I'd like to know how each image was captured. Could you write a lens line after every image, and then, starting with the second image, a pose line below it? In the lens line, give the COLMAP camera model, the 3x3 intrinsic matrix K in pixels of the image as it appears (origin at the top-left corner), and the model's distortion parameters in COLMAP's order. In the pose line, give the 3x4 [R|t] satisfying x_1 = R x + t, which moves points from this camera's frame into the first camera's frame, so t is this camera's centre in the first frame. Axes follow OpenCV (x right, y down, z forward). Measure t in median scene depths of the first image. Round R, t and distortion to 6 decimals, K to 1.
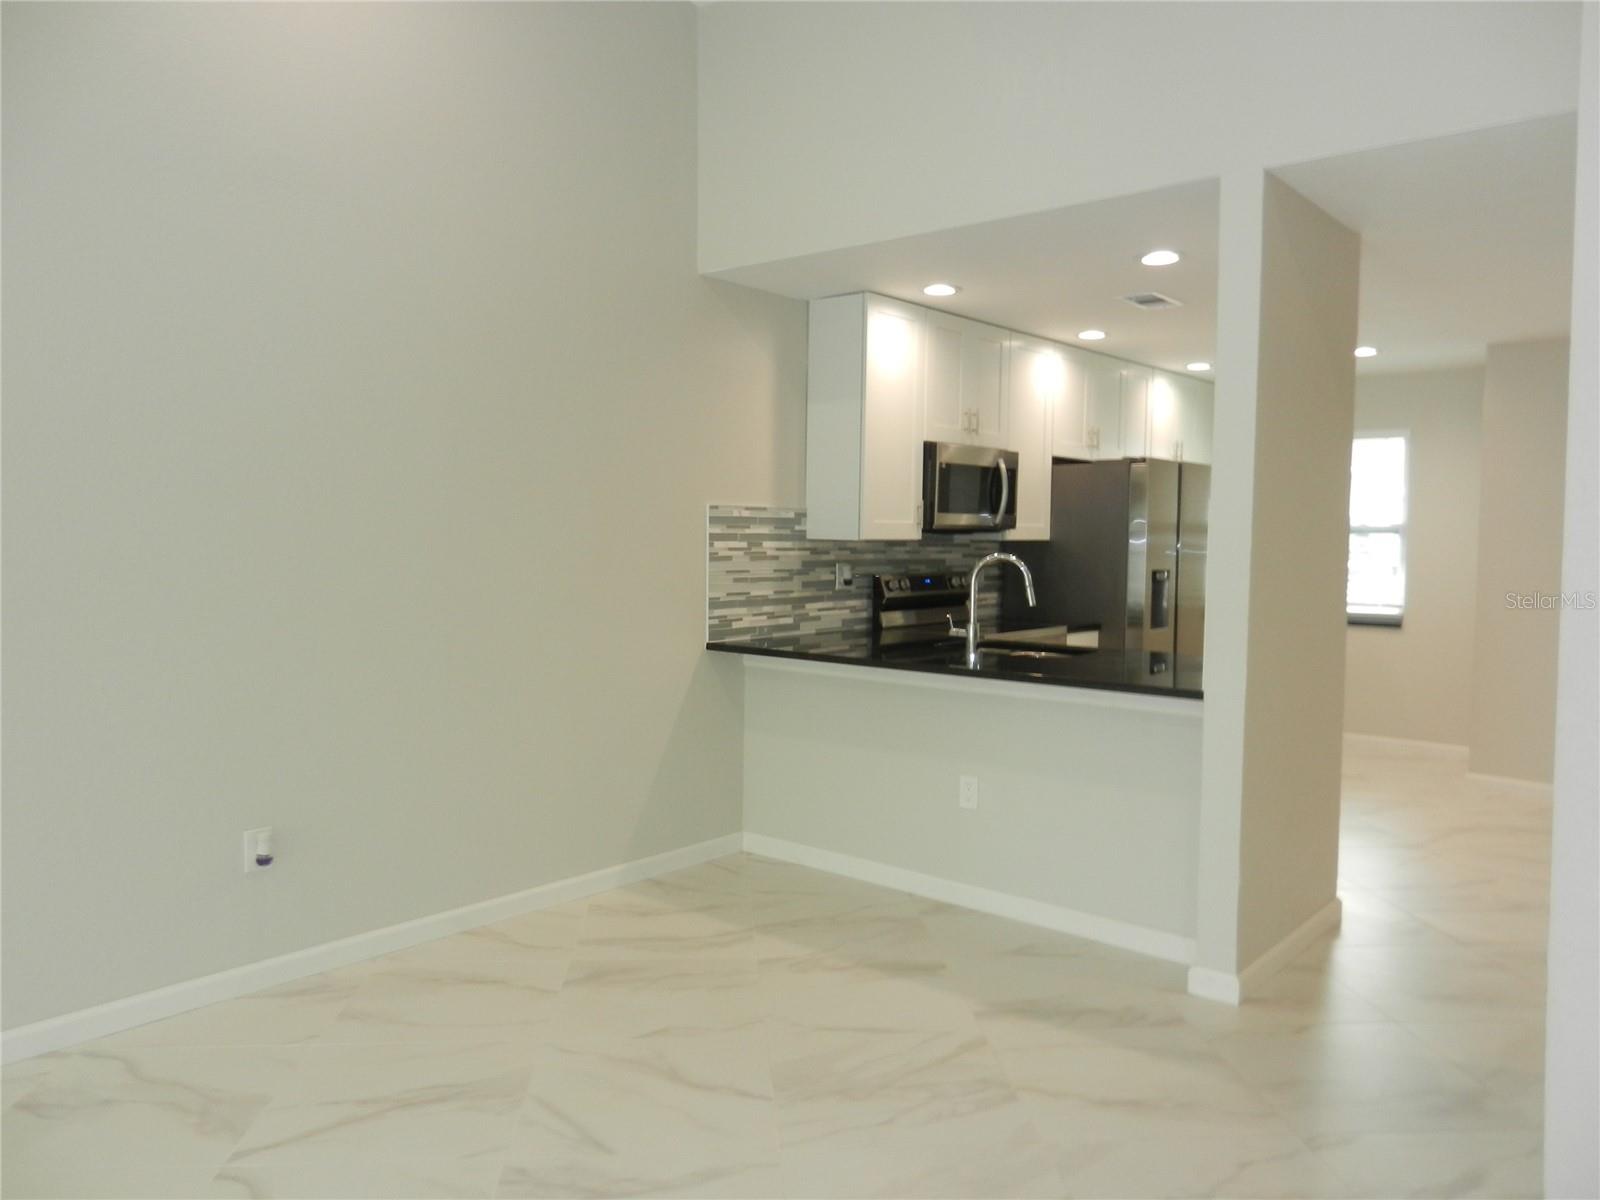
lens RADIAL K [[1175.8, 0, 800.0], [0, 1175.8, 600.0], [0, 0, 1]] dist [0.004061, 0.004761]
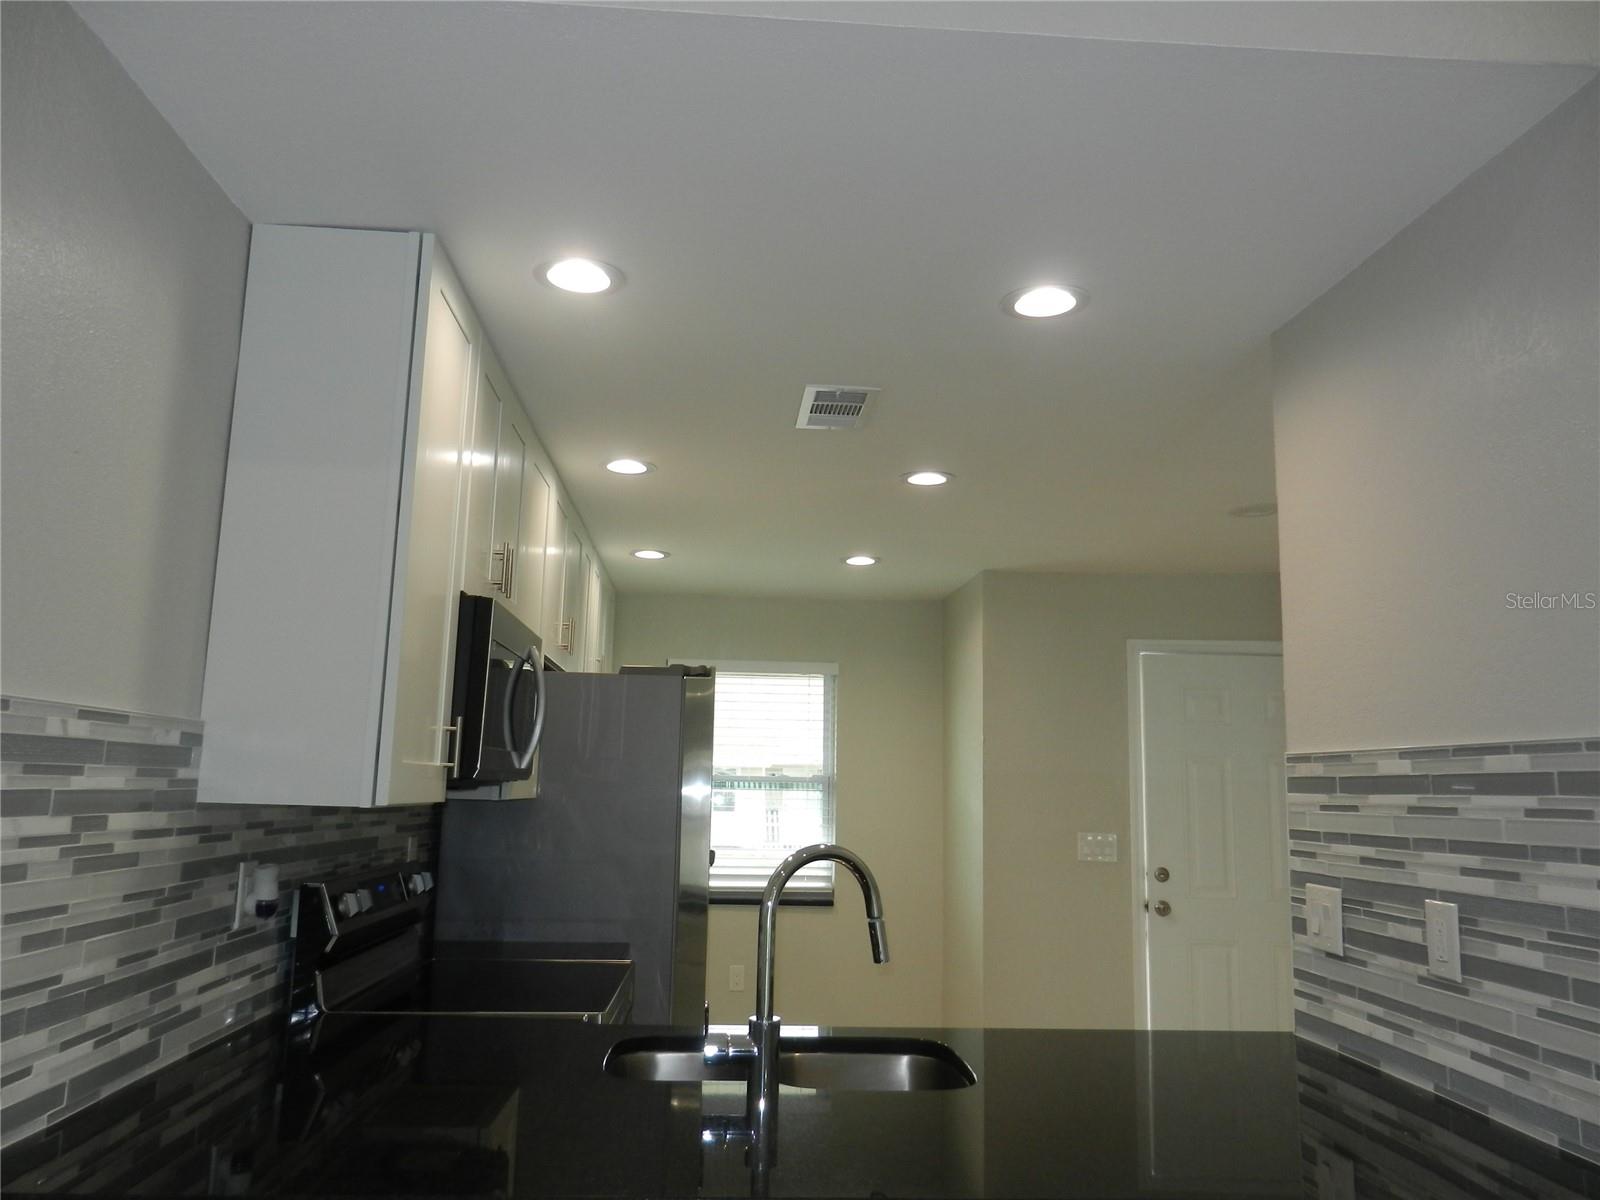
lens RADIAL K [[1175.8, 0, 800.0], [0, 1175.8, 600.0], [0, 0, 1]] dist [0.004061, 0.004761]
pose [[0.717335, 0.114956, 0.687180, -0.125584], [0.029039, 0.980505, -0.194339, -0.037051], [-0.696123, 0.159361, 0.700012, 0.592433]]
